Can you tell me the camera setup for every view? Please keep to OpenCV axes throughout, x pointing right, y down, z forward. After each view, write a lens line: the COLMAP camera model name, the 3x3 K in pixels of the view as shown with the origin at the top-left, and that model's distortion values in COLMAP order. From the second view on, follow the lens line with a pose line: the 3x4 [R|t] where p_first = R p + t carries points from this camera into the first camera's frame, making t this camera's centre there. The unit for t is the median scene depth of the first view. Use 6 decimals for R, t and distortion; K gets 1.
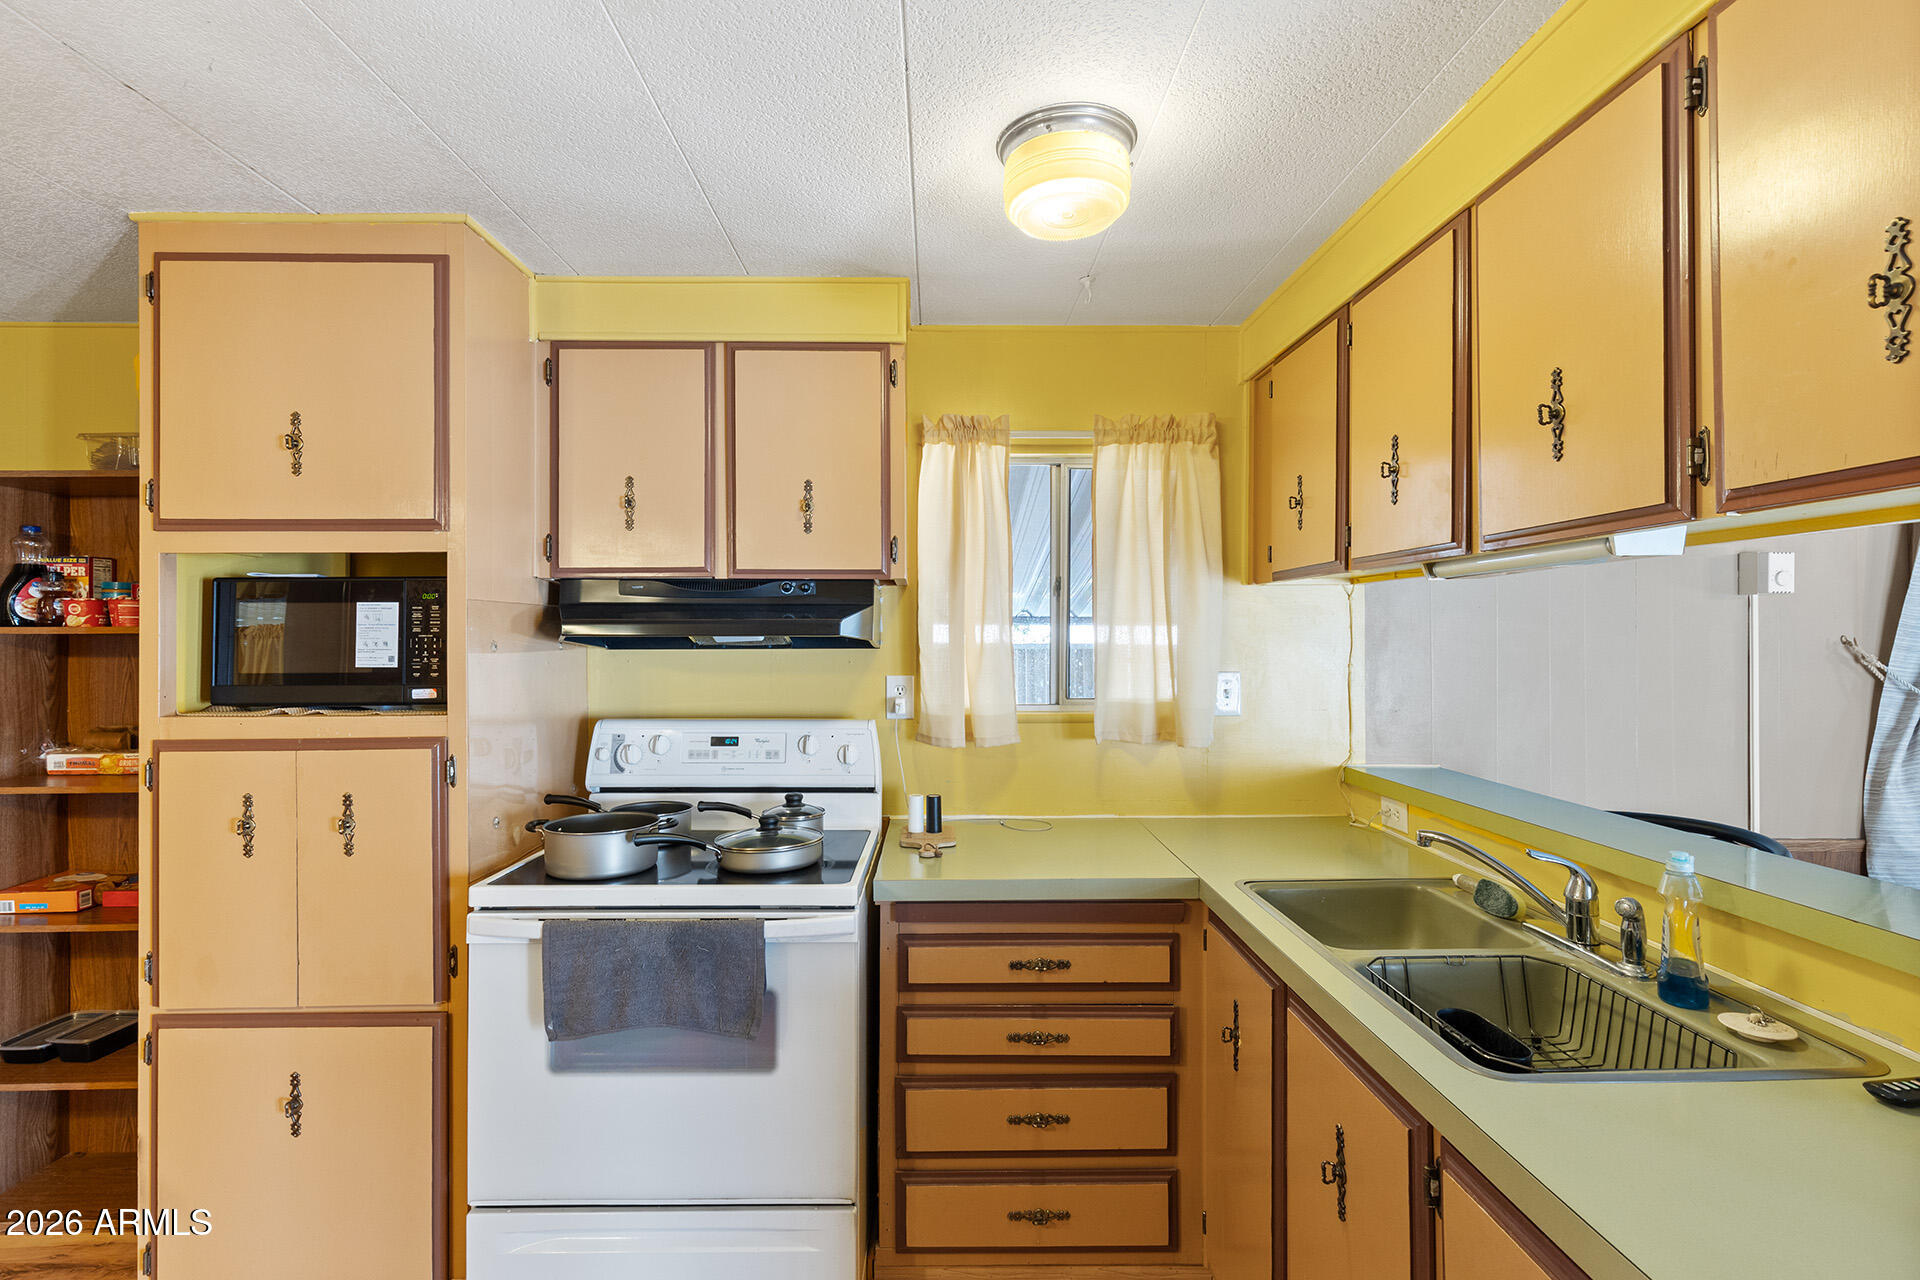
lens RADIAL K [[875.6, 0, 960.0], [0, 875.6, 633.2], [0, 0, 1]] dist [0.002862, -0.000348]
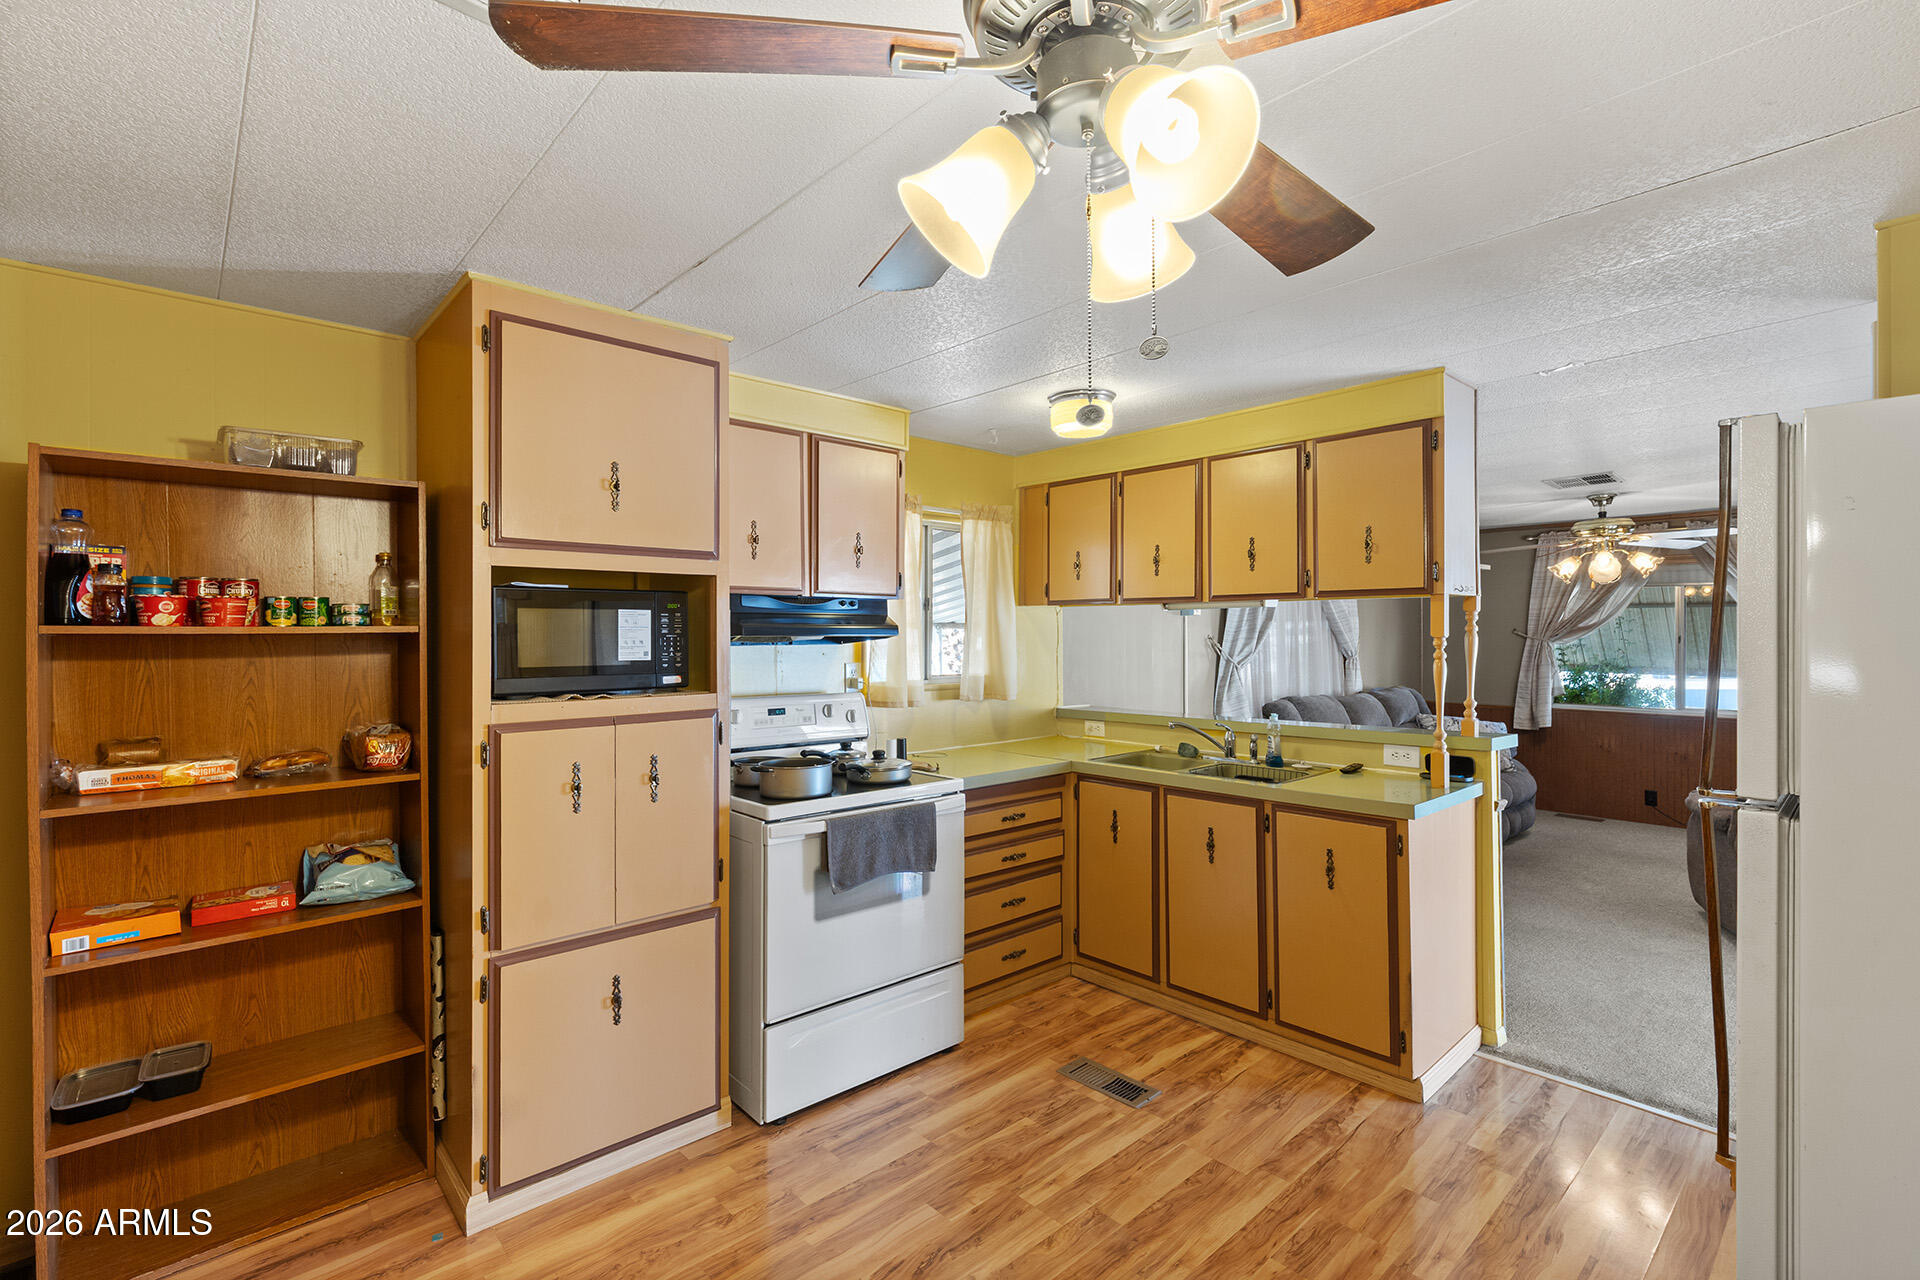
lens RADIAL K [[875.6, 0, 960.0], [0, 875.6, 633.2], [0, 0, 1]] dist [0.002862, -0.000348]
pose [[0.750553, 0.001811, 0.660808, -1.058524], [-0.002677, 0.999996, 0.000299, -0.002474], [-0.660805, -0.001993, 0.750555, -0.255356]]
